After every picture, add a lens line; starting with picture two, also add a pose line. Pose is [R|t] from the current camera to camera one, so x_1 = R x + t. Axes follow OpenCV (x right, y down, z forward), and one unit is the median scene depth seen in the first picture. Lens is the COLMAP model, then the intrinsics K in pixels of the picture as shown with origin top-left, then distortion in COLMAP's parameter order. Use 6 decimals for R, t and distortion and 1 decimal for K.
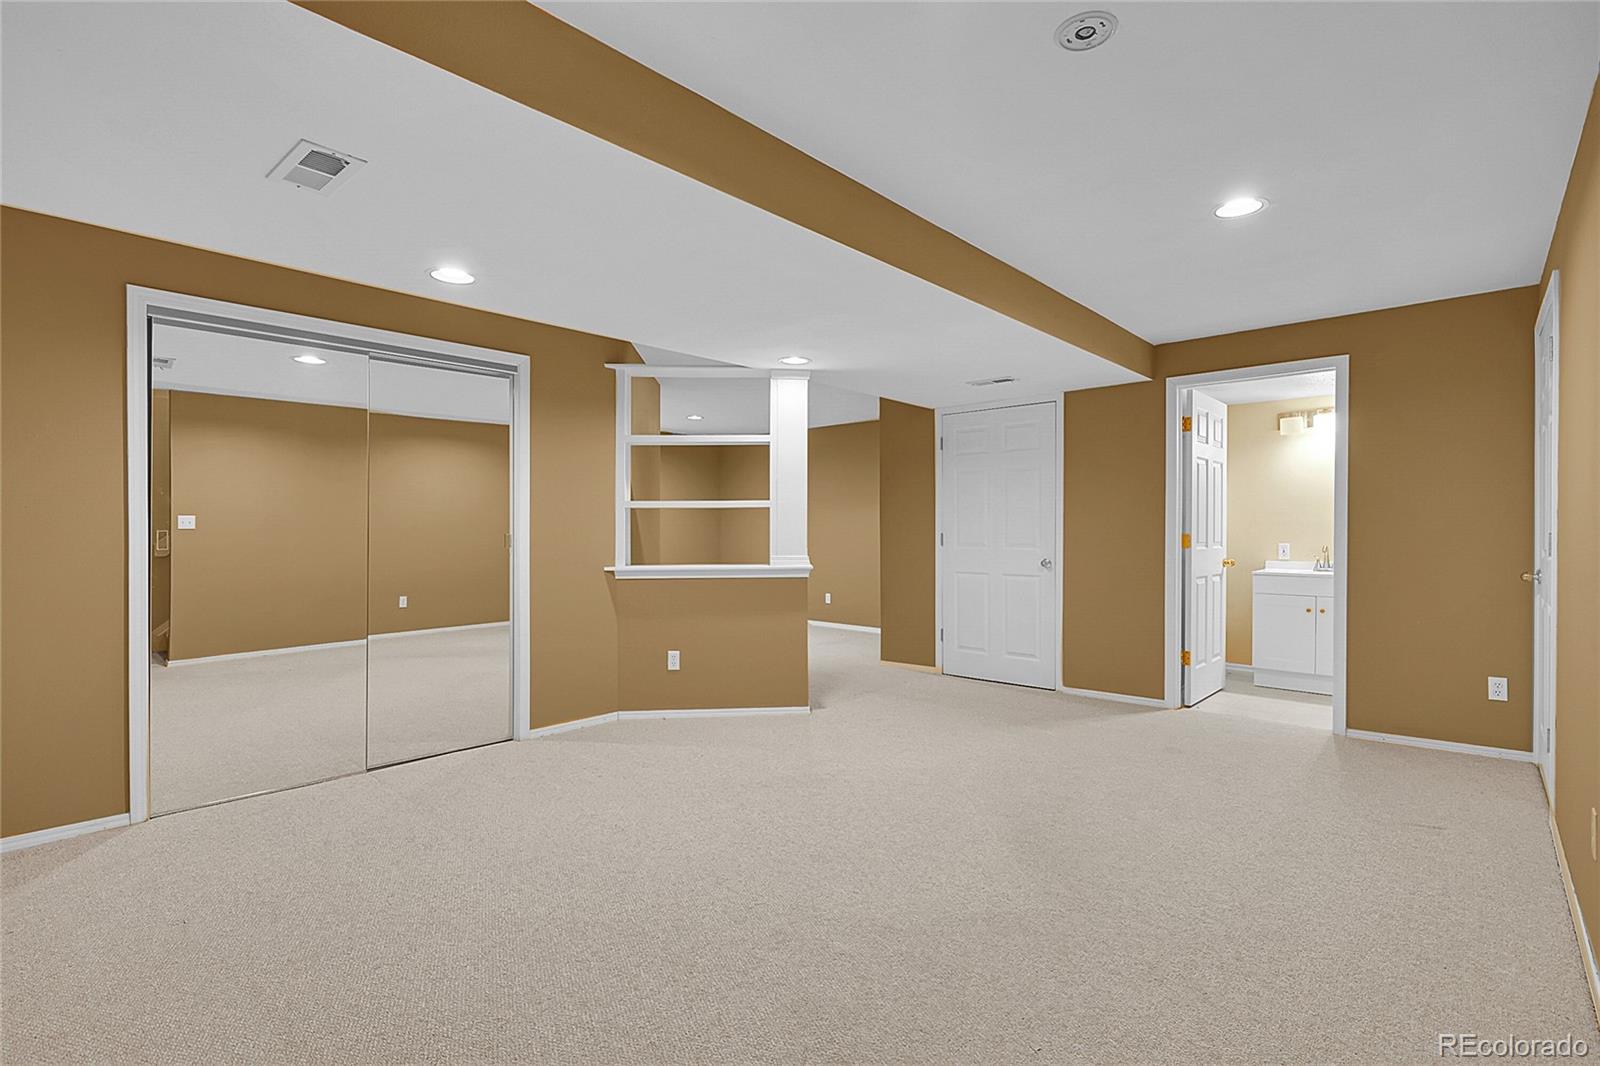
lens RADIAL K [[740.7, 0, 808.6], [0, 740.7, 531.4], [0, 0, 1]] dist [0.001531, 0.000076]
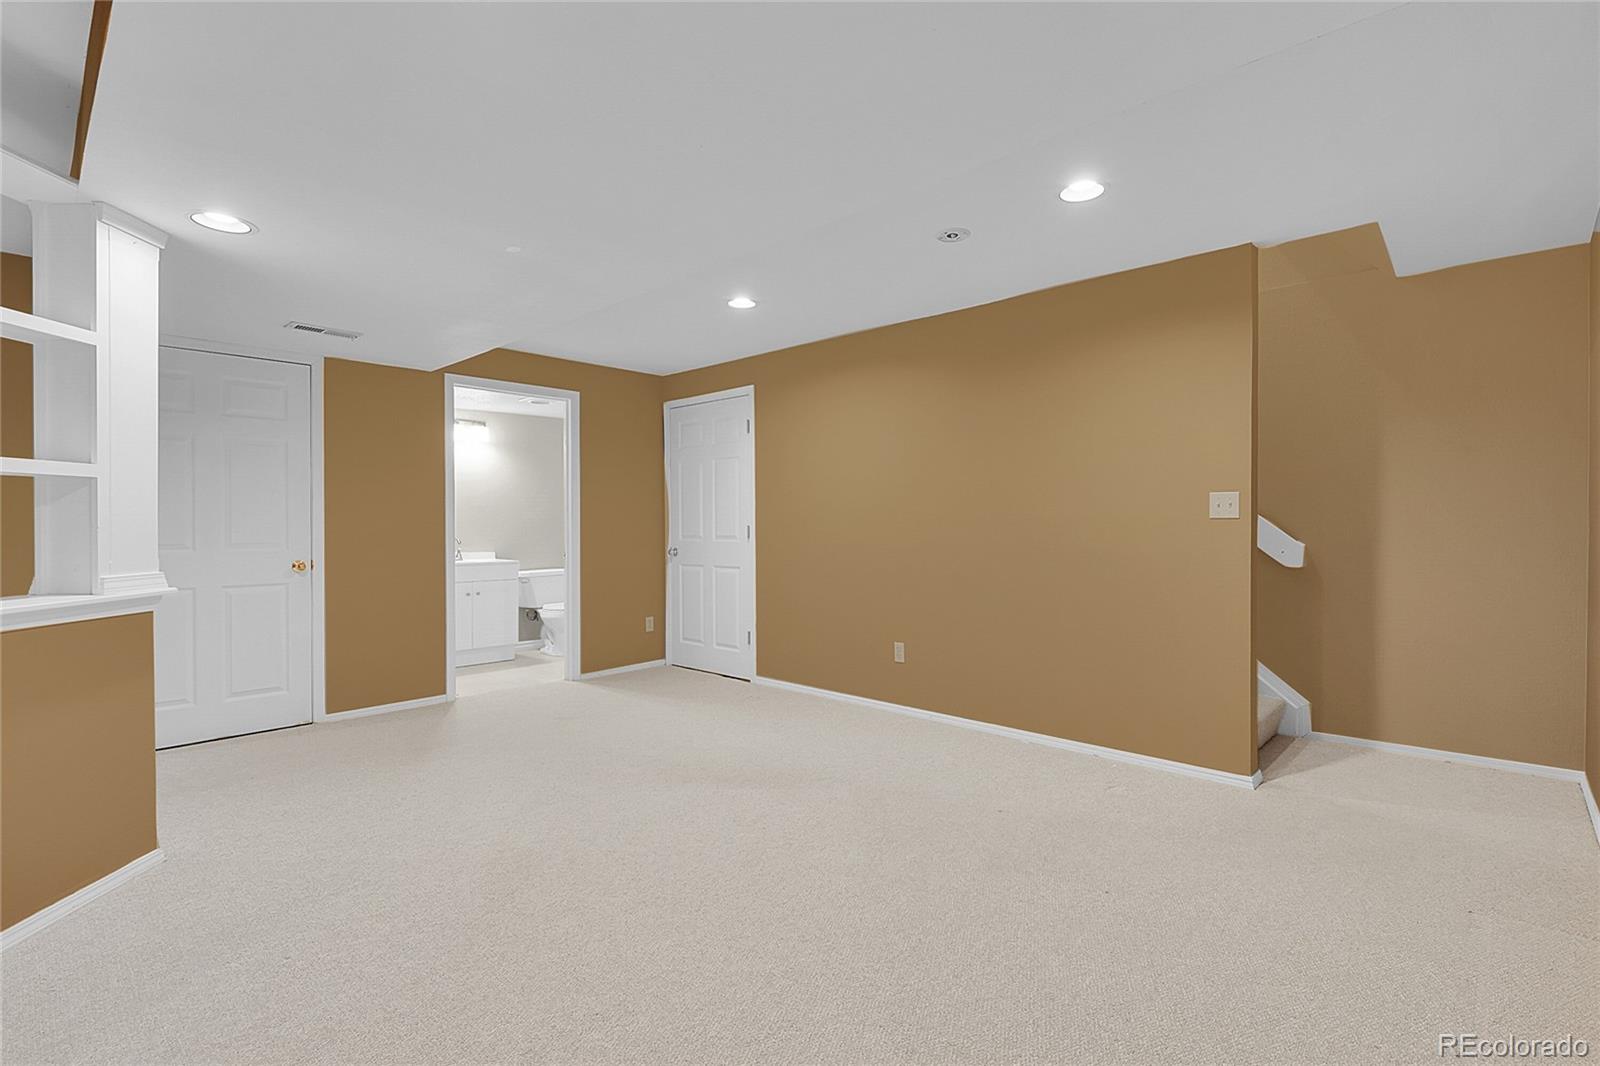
lens RADIAL K [[740.7, 0, 808.6], [0, 740.7, 531.4], [0, 0, 1]] dist [0.001531, 0.000076]
pose [[0.019542, -0.008289, 0.999775, -0.535670], [0.000971, 0.999965, 0.008271, -0.000218], [-0.999809, 0.000809, 0.019549, 0.510527]]
